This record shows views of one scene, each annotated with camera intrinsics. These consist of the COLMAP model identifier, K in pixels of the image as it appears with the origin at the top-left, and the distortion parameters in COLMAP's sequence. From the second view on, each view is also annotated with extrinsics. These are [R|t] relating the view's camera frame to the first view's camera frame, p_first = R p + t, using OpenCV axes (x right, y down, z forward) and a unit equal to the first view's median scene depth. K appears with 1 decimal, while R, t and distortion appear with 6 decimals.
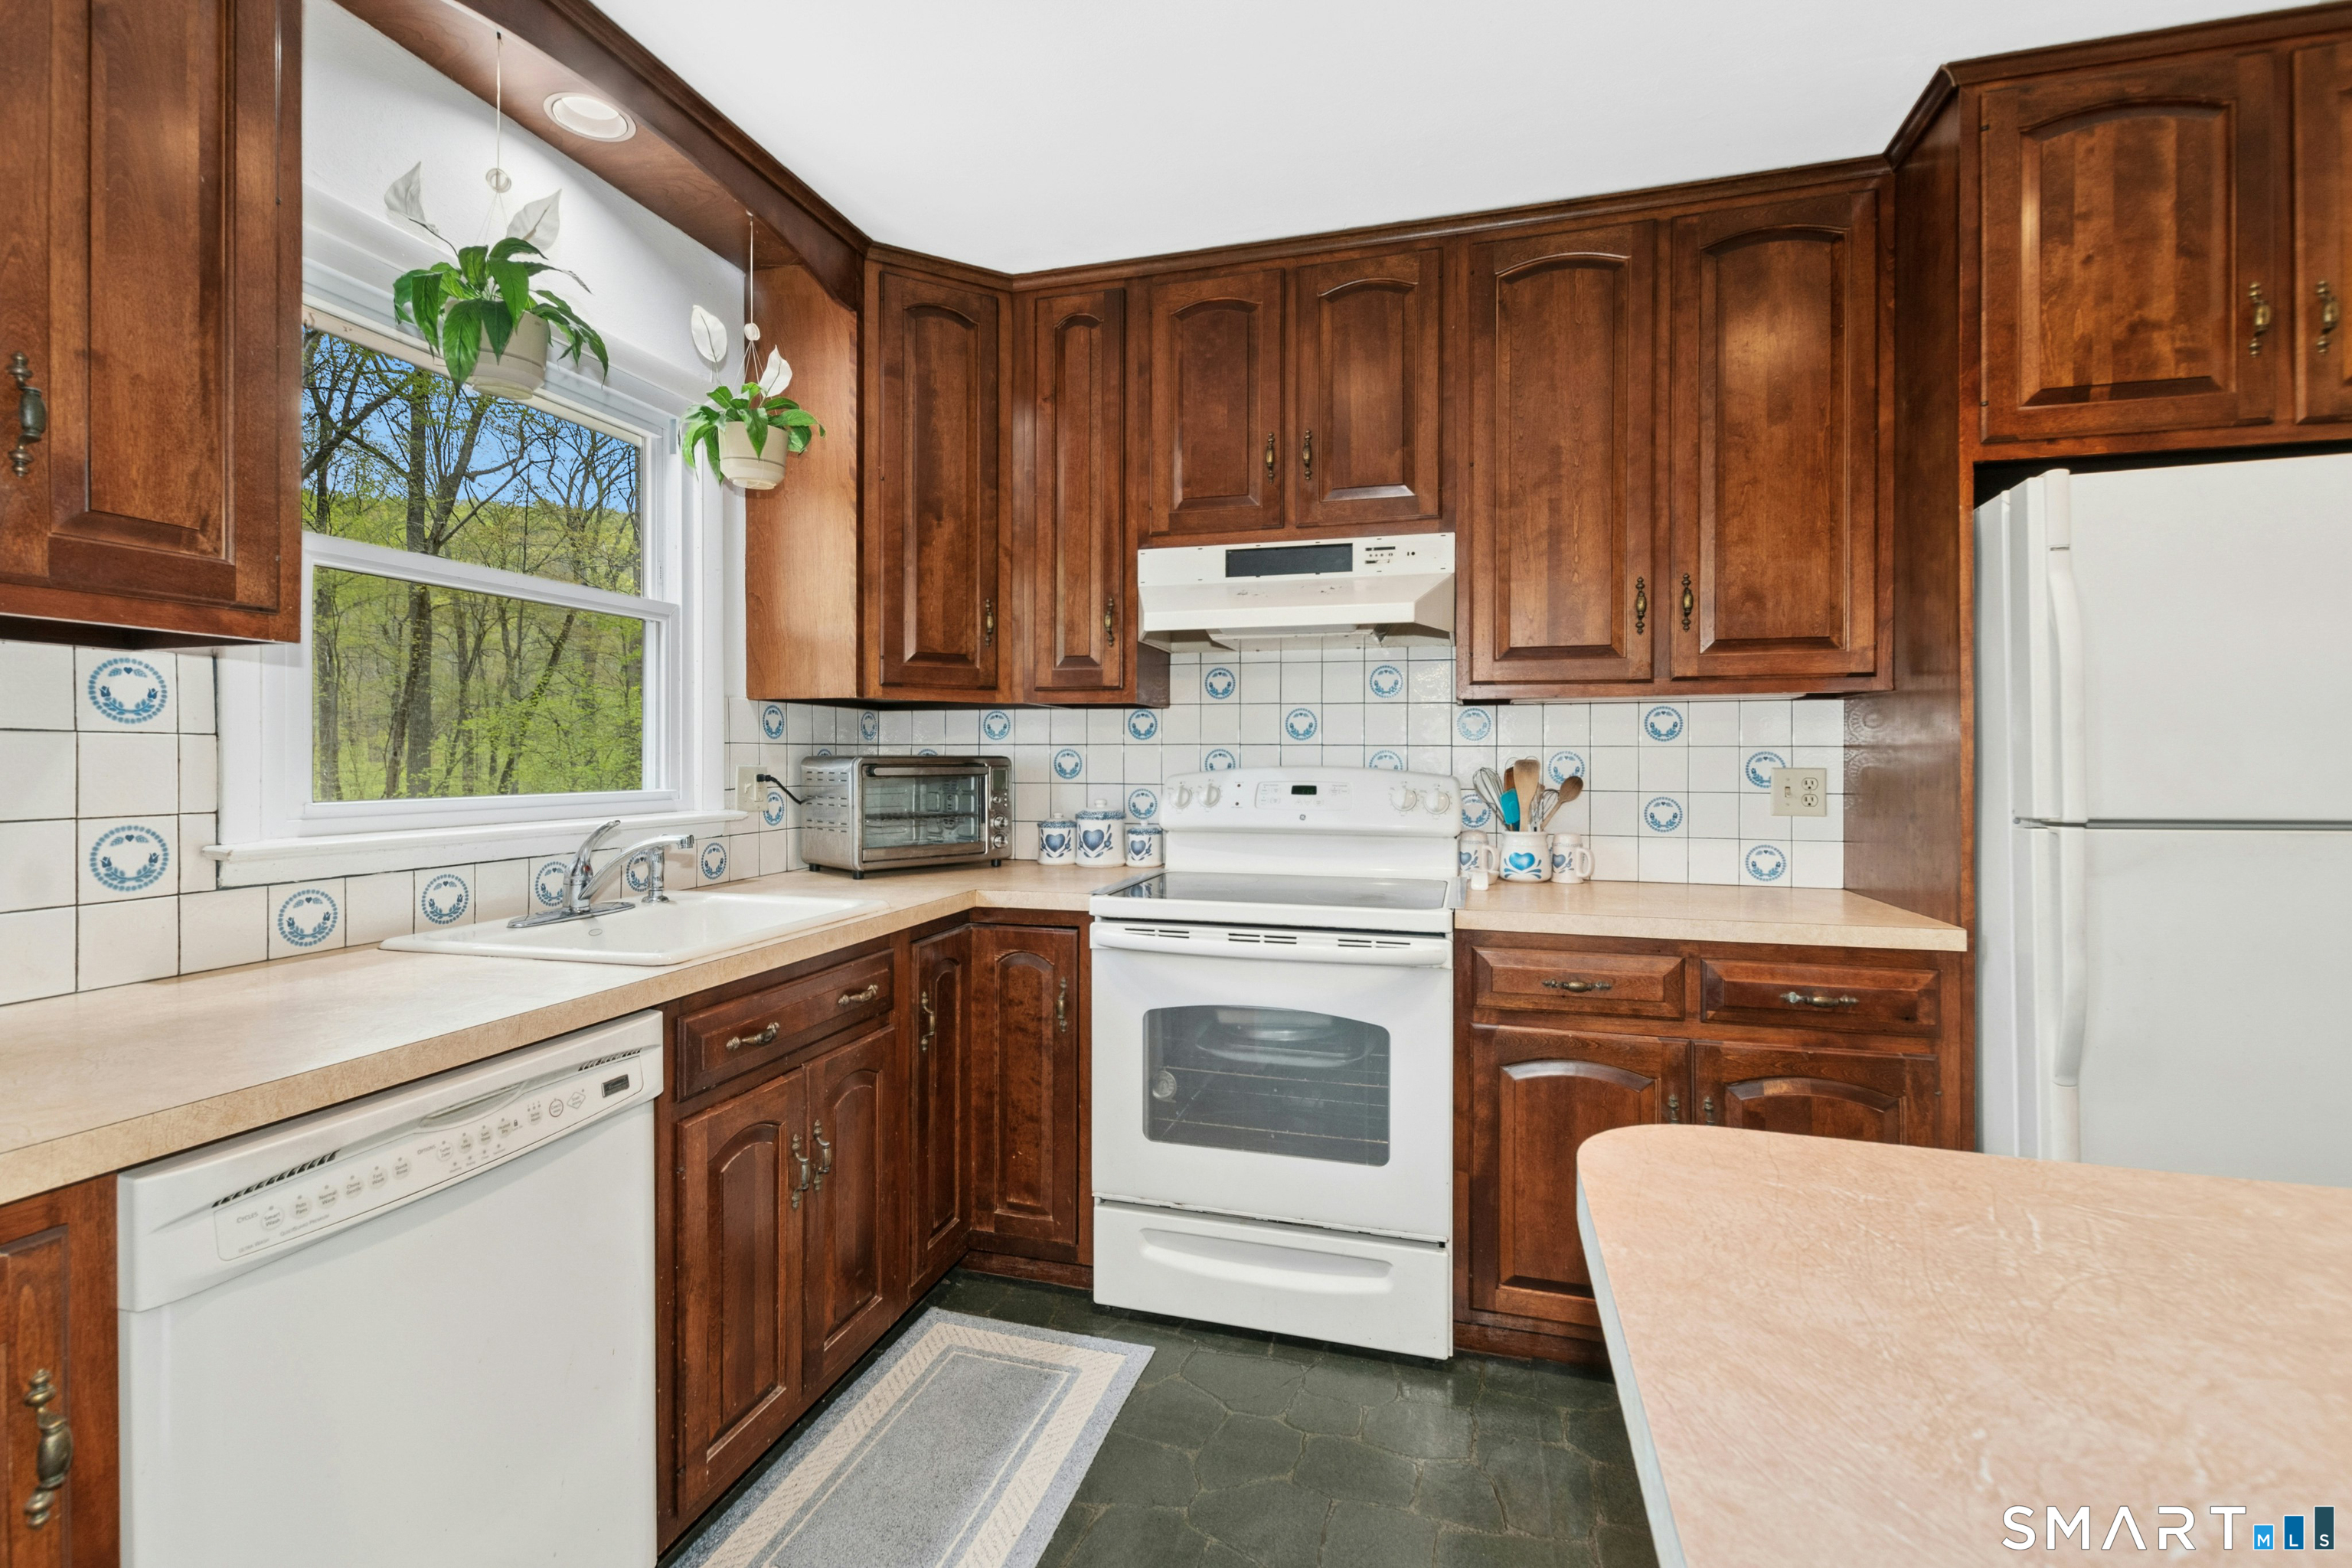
lens RADIAL K [[1047.3, 0, 1164.8], [0, 1047.3, 765.5], [0, 0, 1]] dist [0.002338, 0.000299]
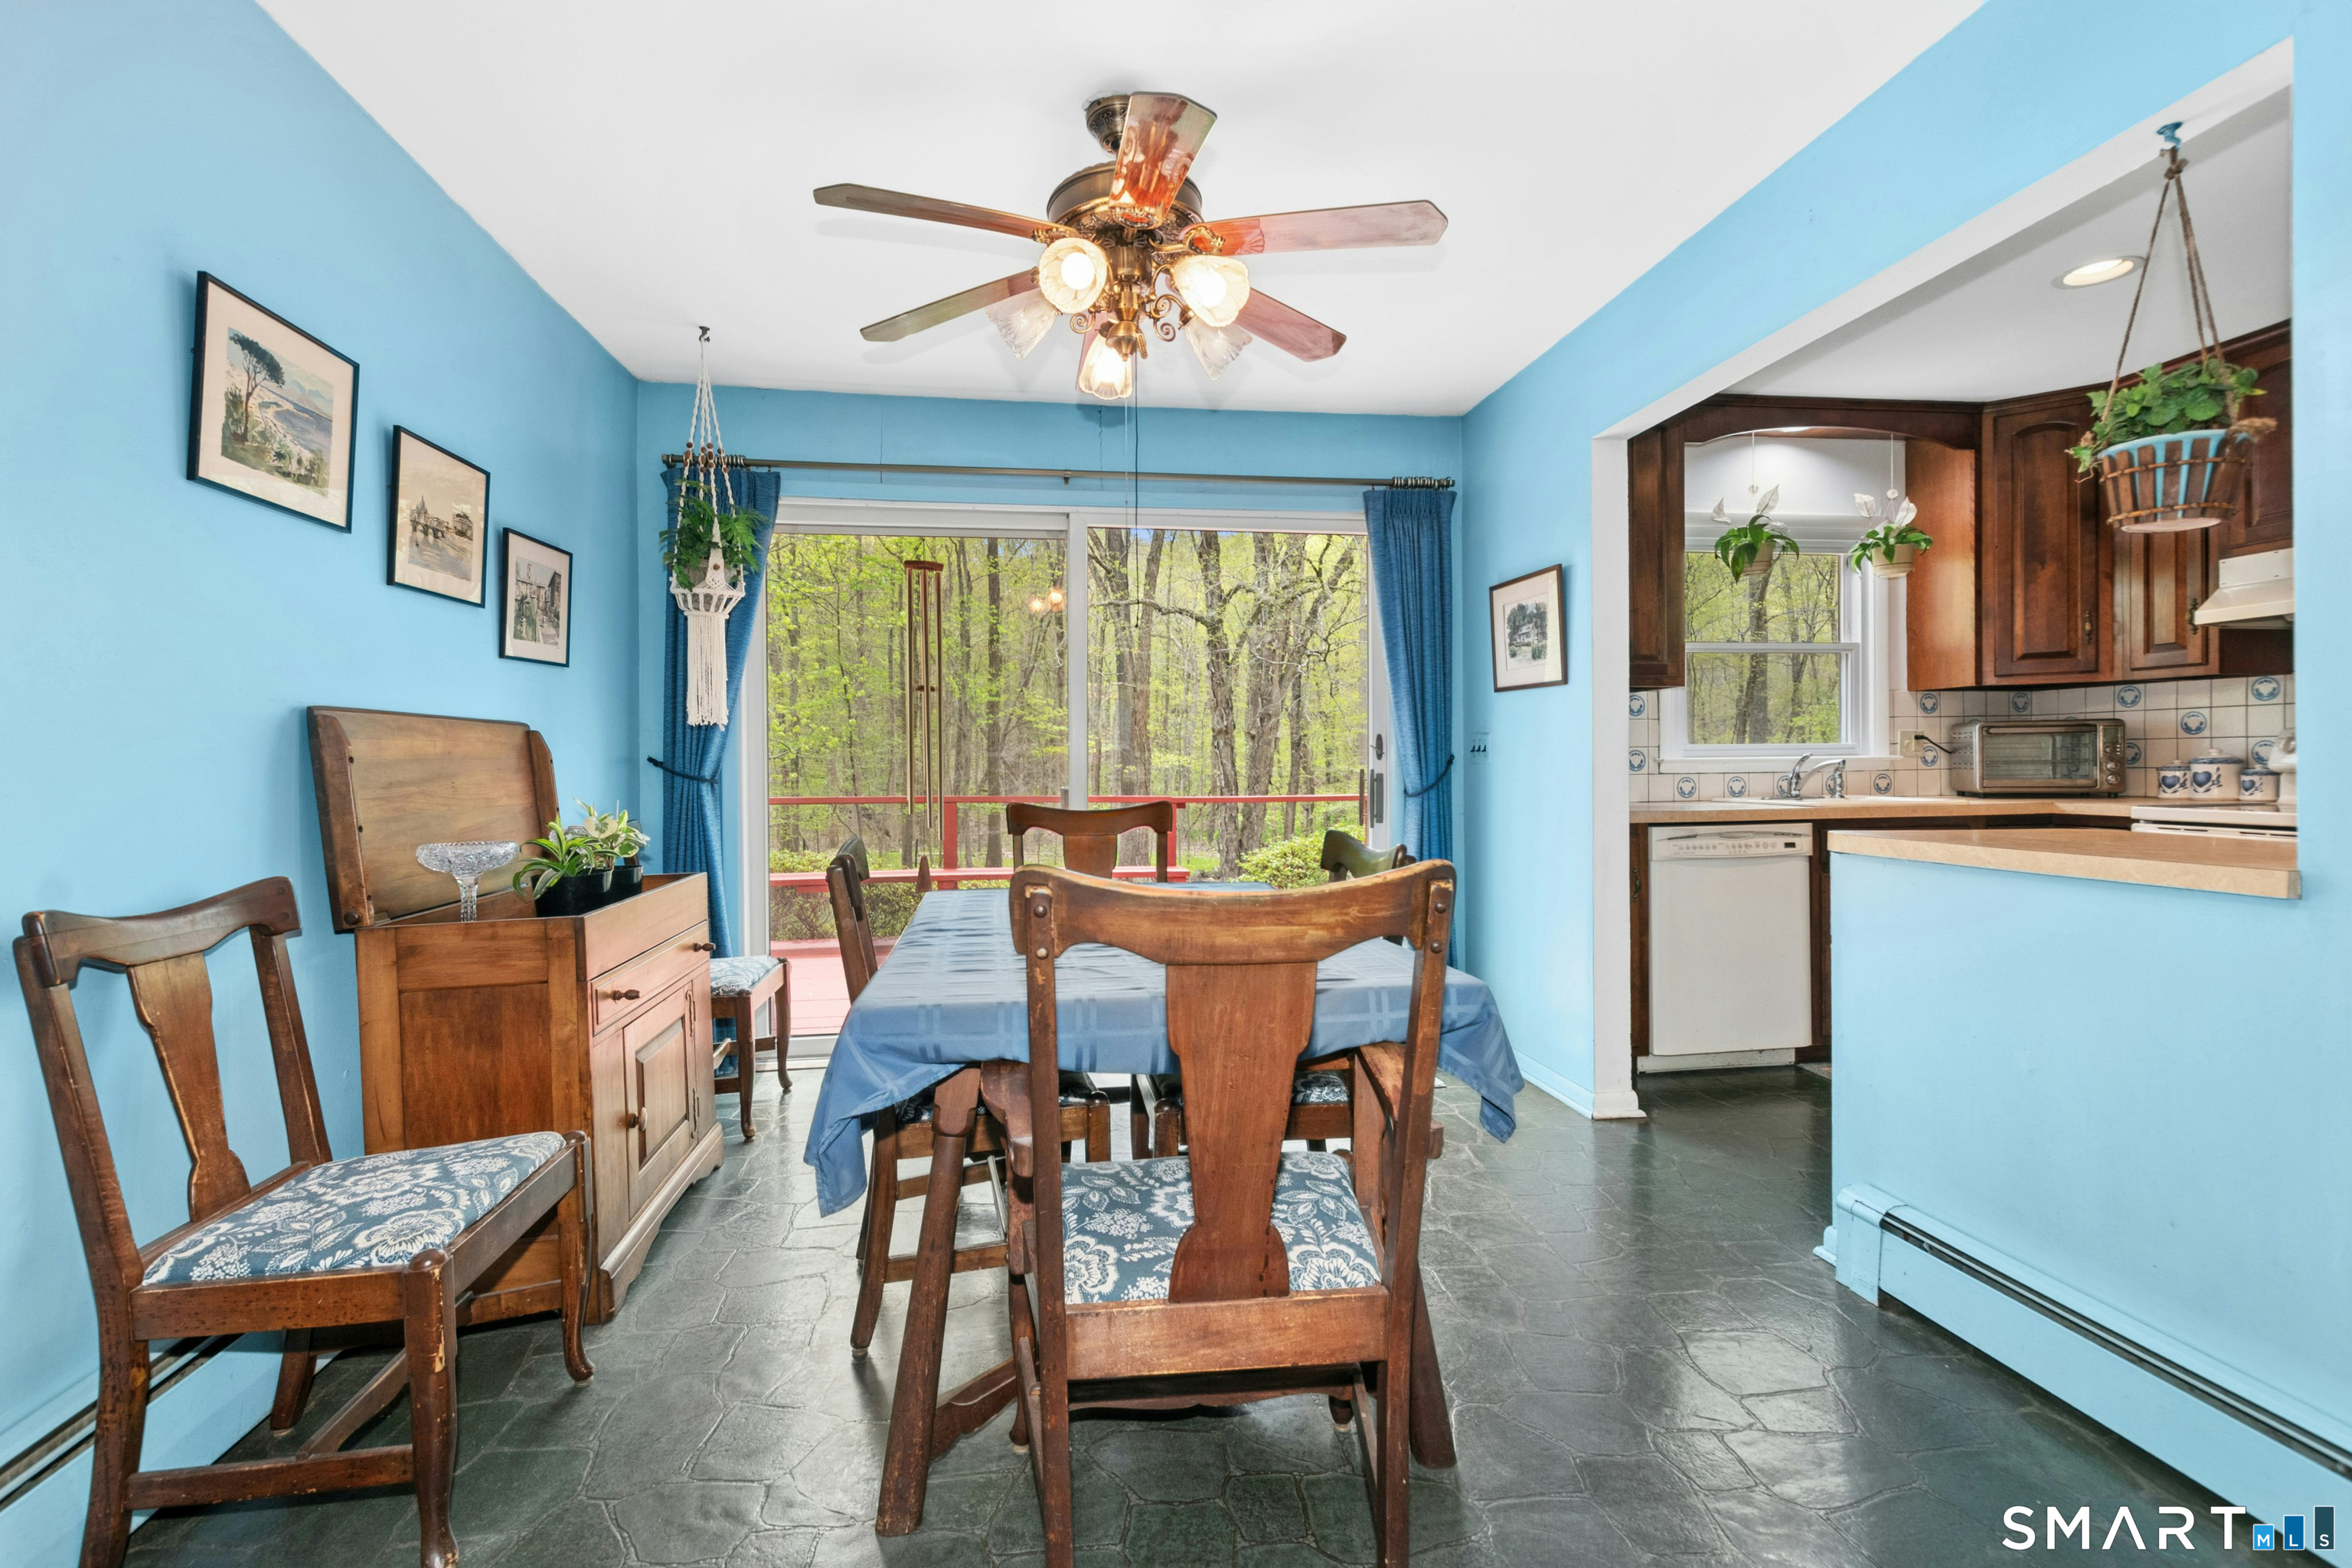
lens RADIAL K [[1047.3, 0, 1164.8], [0, 1047.3, 765.5], [0, 0, 1]] dist [0.002338, 0.000299]
pose [[0.421154, -0.002889, -0.906985, 0.624985], [0.005293, 0.999986, -0.000727, 0.051516], [0.906974, -0.004495, 0.421163, -0.795695]]
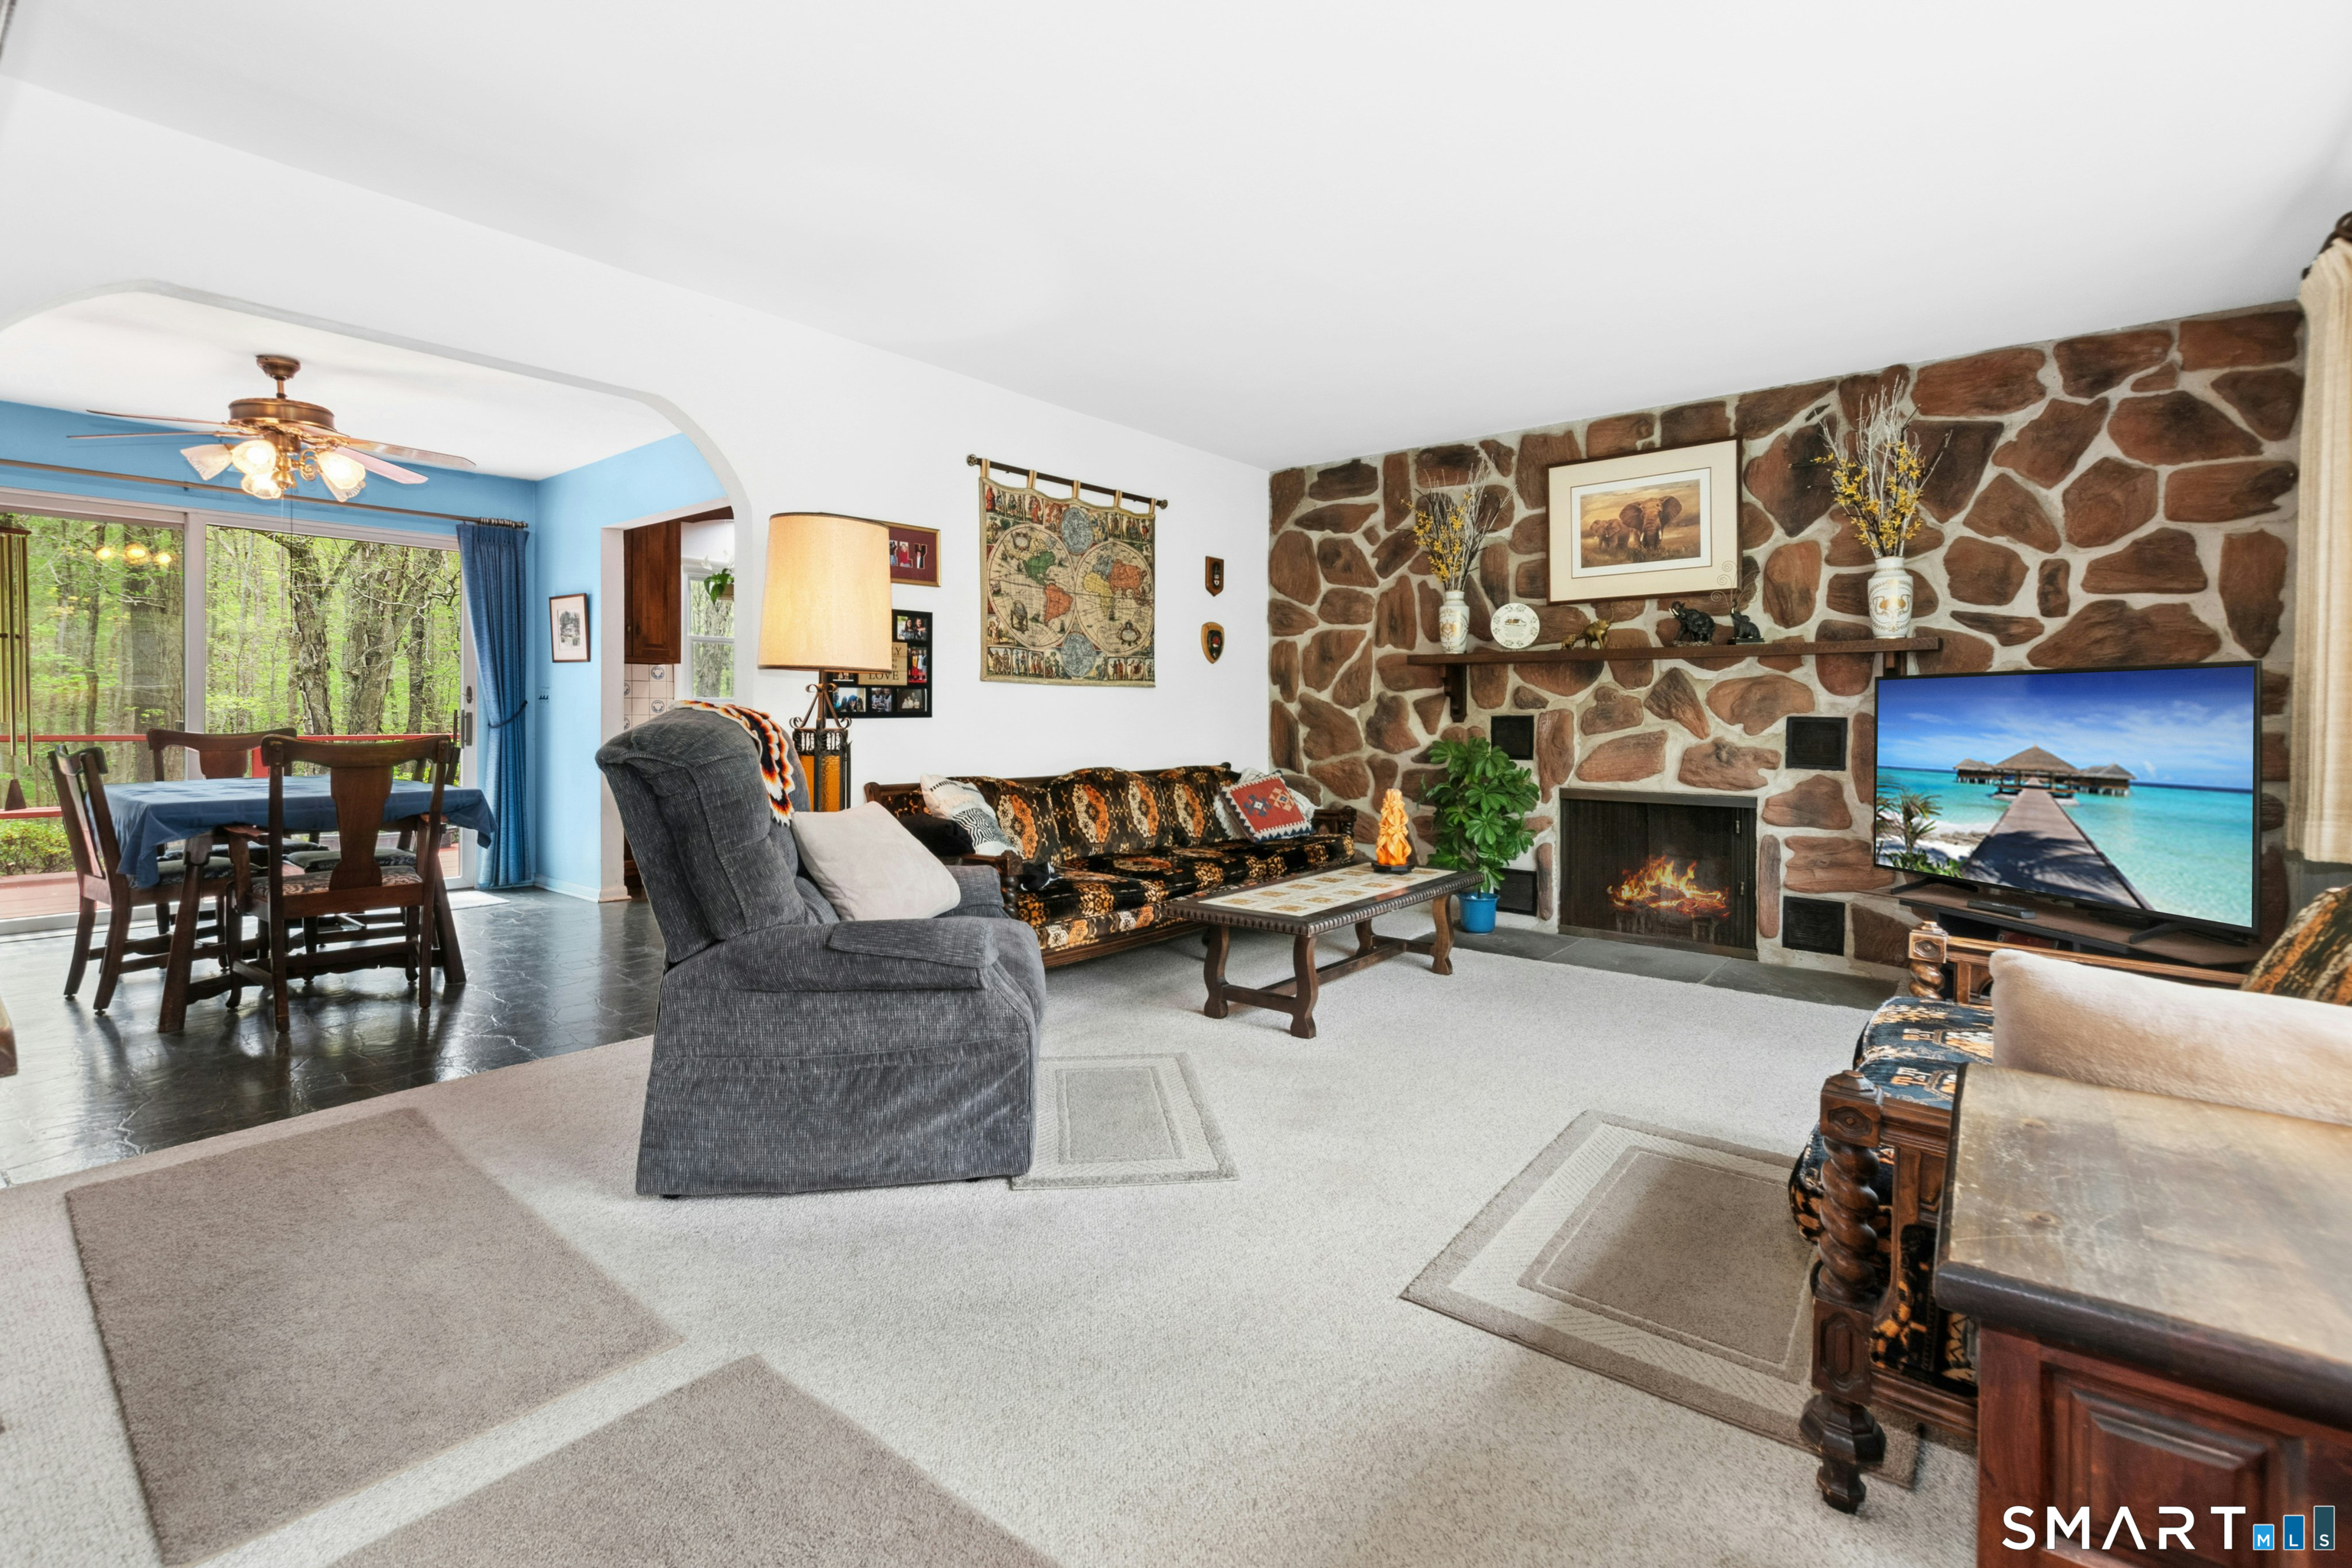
lens RADIAL K [[1055.8, 0, 1193.7], [0, 1055.8, 714.6], [0, 0, 1]] dist [0.000101, -0.000258]
pose [[0.928772, 0.002884, -0.370641, 1.754462], [-0.002845, 0.999996, 0.000652, 0.062316], [0.370641, 0.000449, 0.928776, -1.456185]]
